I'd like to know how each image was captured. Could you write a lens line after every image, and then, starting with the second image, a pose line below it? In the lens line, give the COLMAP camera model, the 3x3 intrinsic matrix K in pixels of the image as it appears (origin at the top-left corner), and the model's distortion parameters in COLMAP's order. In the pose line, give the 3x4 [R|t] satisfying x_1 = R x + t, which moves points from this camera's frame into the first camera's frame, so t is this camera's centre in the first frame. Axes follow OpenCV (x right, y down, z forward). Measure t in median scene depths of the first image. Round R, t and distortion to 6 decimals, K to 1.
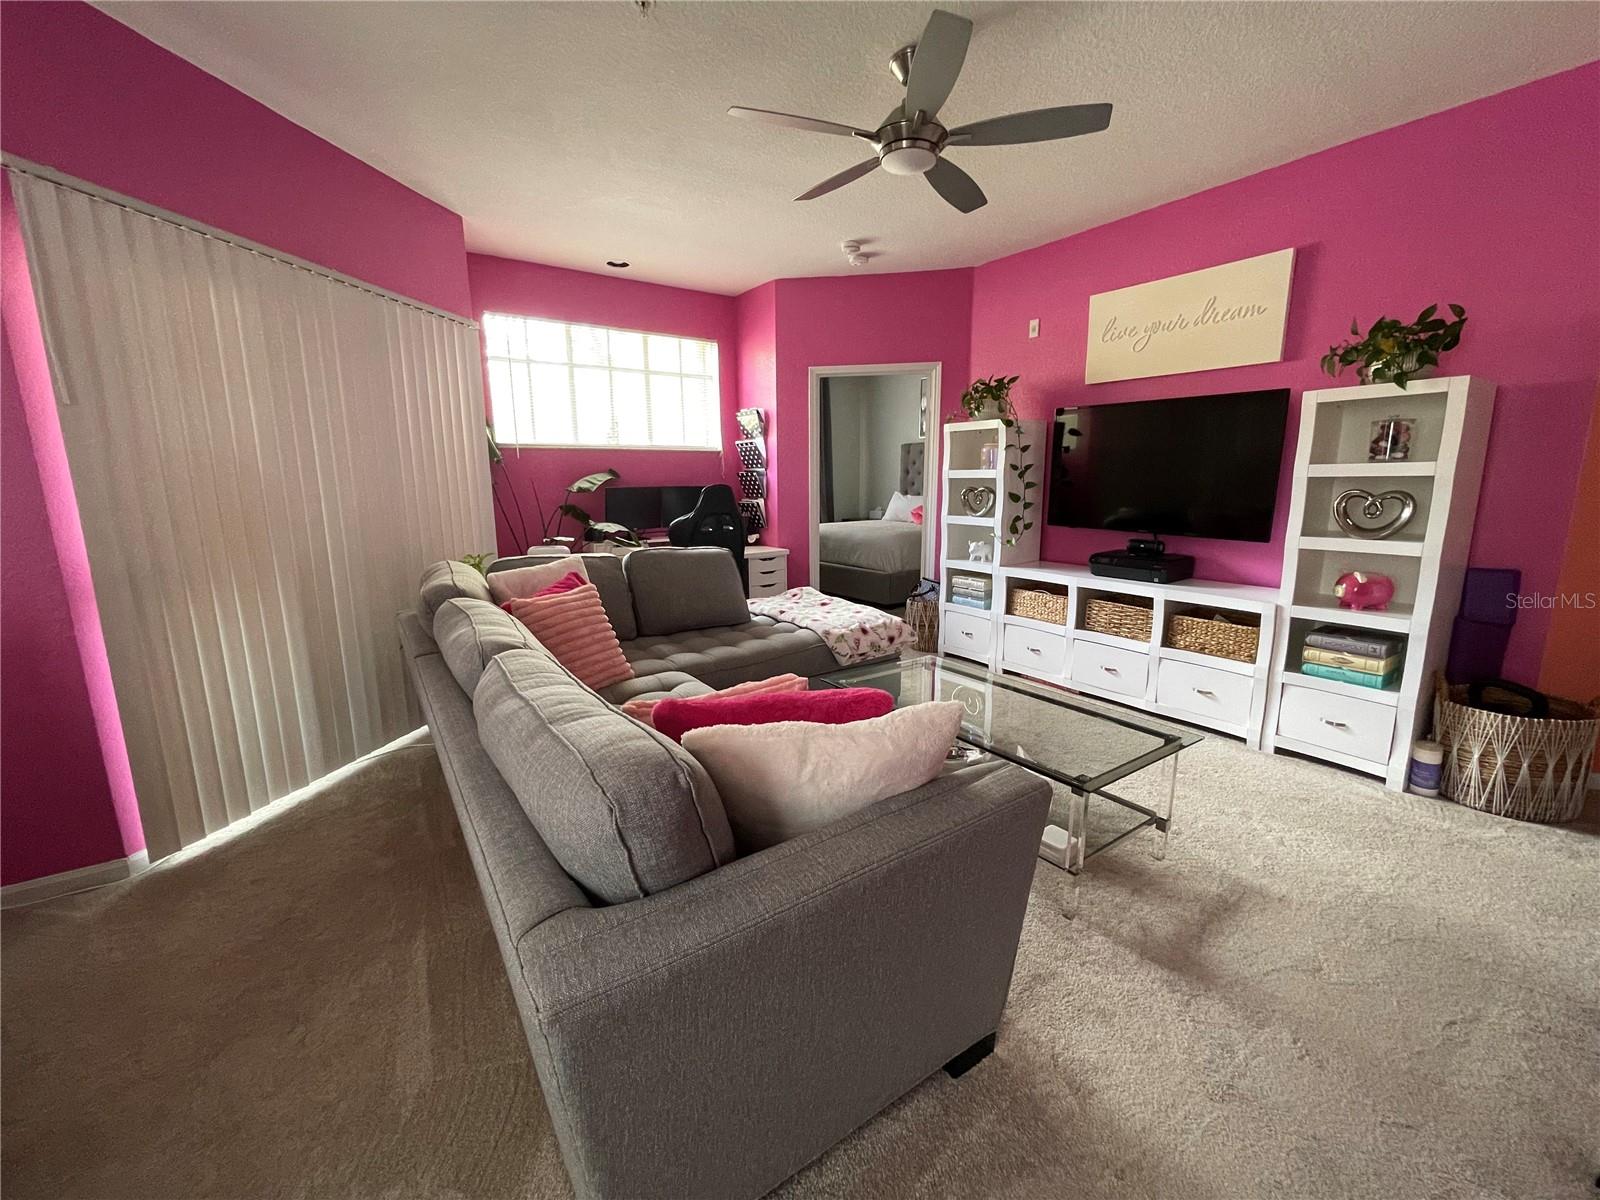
lens RADIAL K [[650.9, 0, 799.7], [0, 650.9, 596.4], [0, 0, 1]] dist [-0.004831, -0.000743]
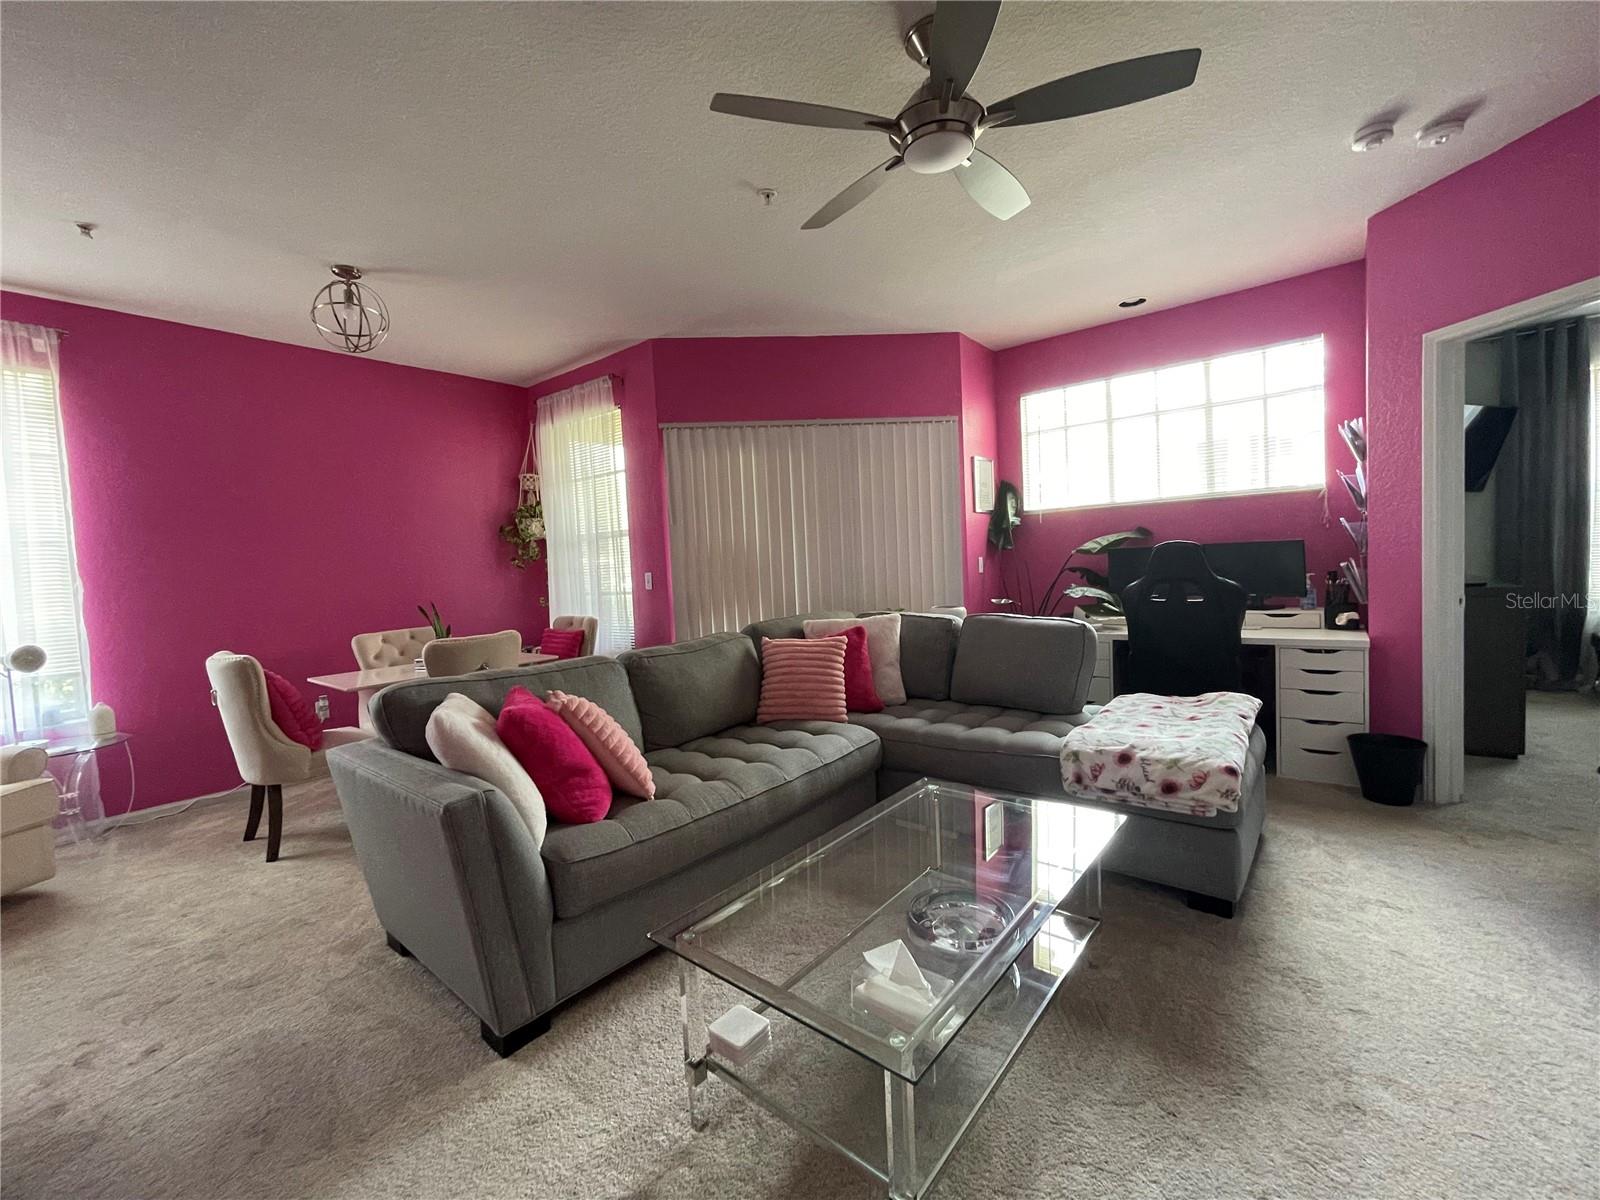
lens RADIAL K [[650.9, 0, 801.5], [0, 650.9, 597.0], [0, 0, 1]] dist [-0.004831, -0.000743]
pose [[0.266285, 0.046191, -0.962787, 0.467375], [-0.128573, 0.991627, 0.012014, -0.055892], [0.955281, 0.120590, 0.269994, 0.352160]]
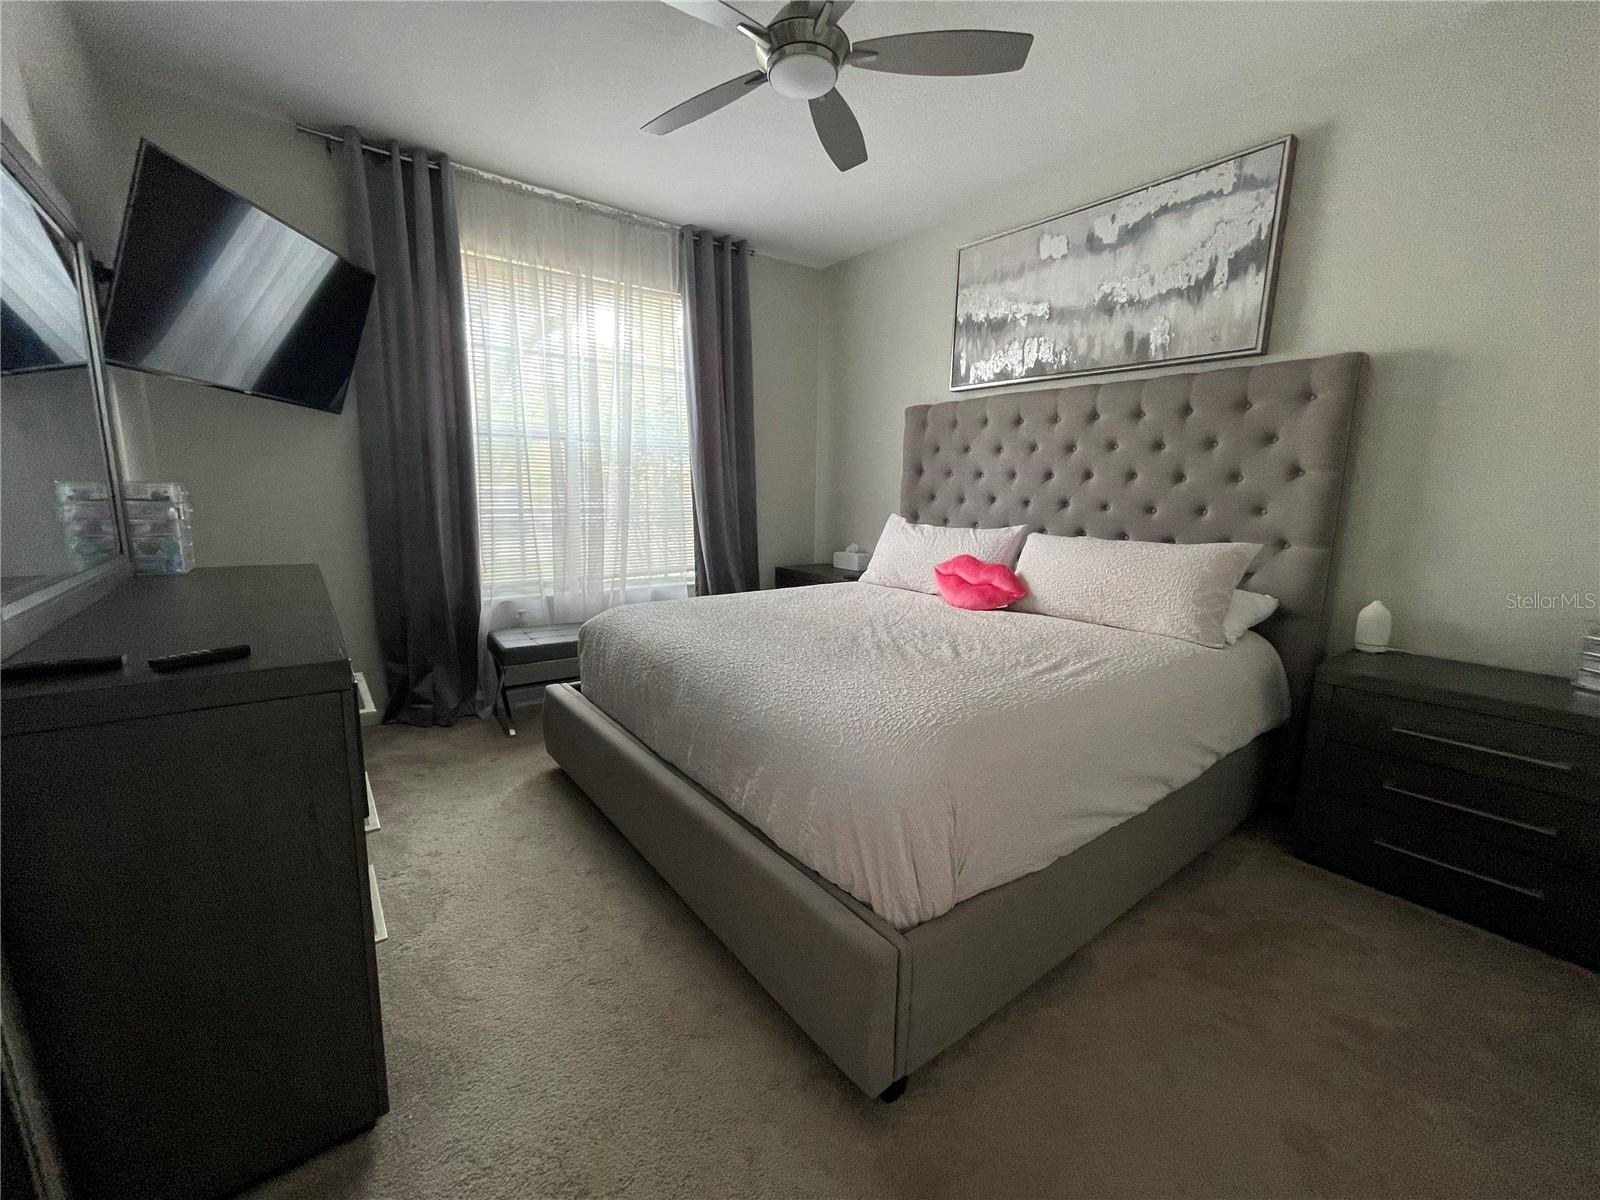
lens RADIAL K [[650.9, 0, 803.3], [0, 650.9, 598.5], [0, 0, 1]] dist [-0.004831, -0.000743]
pose [[0.998096, 0.020827, 0.058061, 0.249655], [-0.019949, 0.999678, -0.015674, -0.139531], [-0.058369, 0.014486, 0.998190, 0.821615]]
